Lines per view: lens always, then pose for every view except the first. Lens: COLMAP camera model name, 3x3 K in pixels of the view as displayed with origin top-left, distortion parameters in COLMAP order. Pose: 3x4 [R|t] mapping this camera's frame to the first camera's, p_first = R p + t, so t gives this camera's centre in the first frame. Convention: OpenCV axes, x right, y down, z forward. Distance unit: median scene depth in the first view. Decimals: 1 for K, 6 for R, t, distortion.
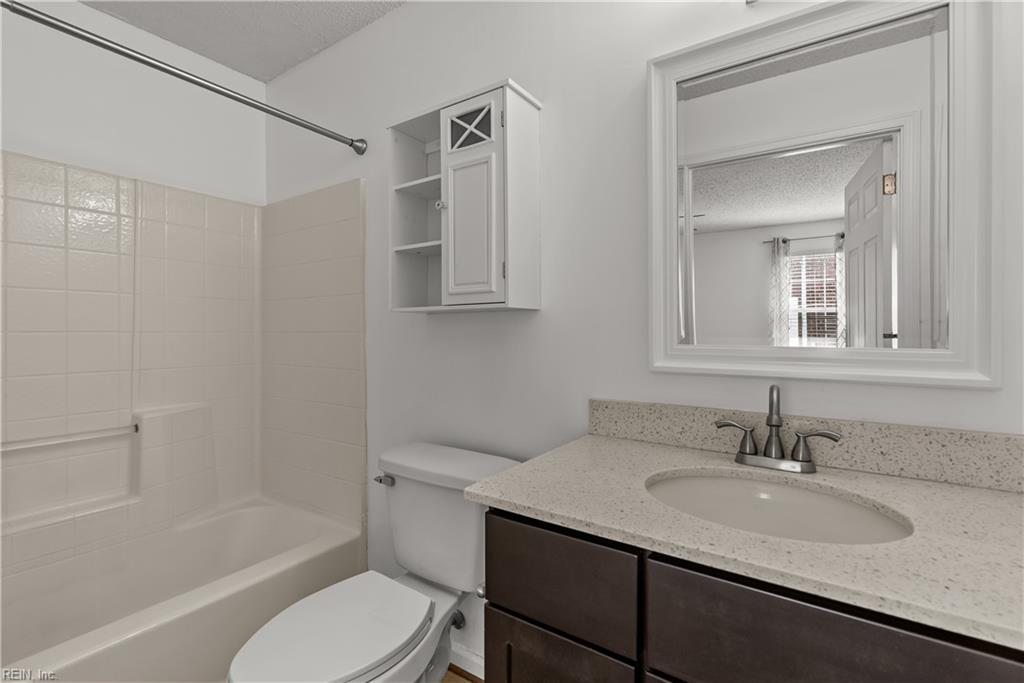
lens RADIAL K [[454.9, 0, 512.5], [0, 454.9, 333.7], [0, 0, 1]] dist [-0.010457, -0.000281]
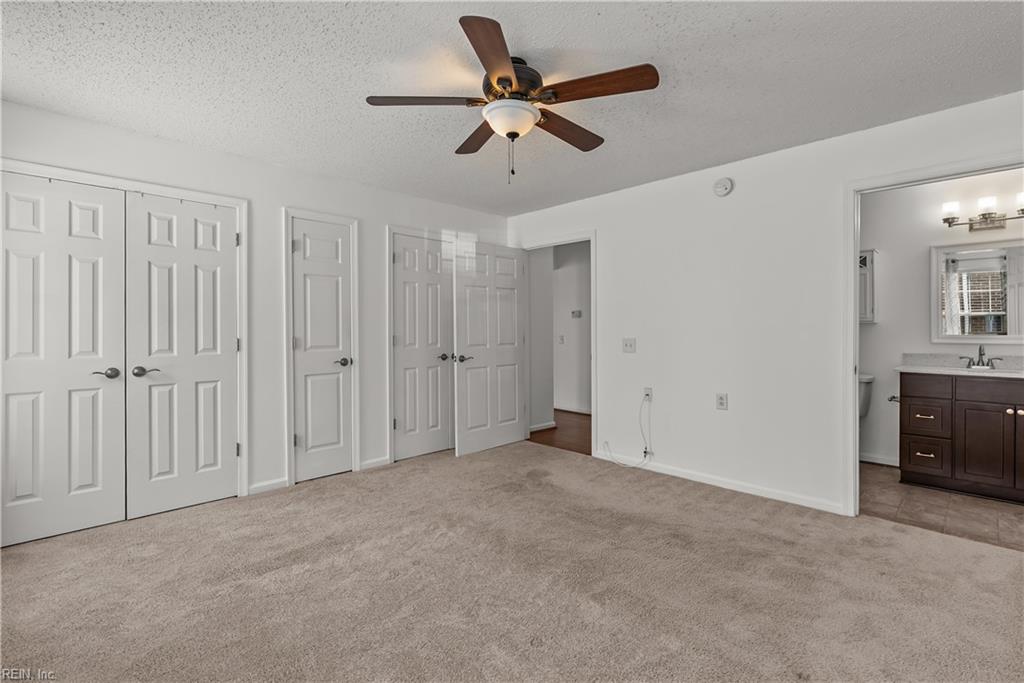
lens RADIAL K [[461.6, 0, 510.0], [0, 461.6, 329.3], [0, 0, 1]] dist [-0.004872, -0.000188]
pose [[0.980792, -0.003349, -0.195027, -2.256085], [0.002265, 0.999981, -0.005784, -0.000543], [0.195043, 0.005231, 0.980781, -3.138542]]
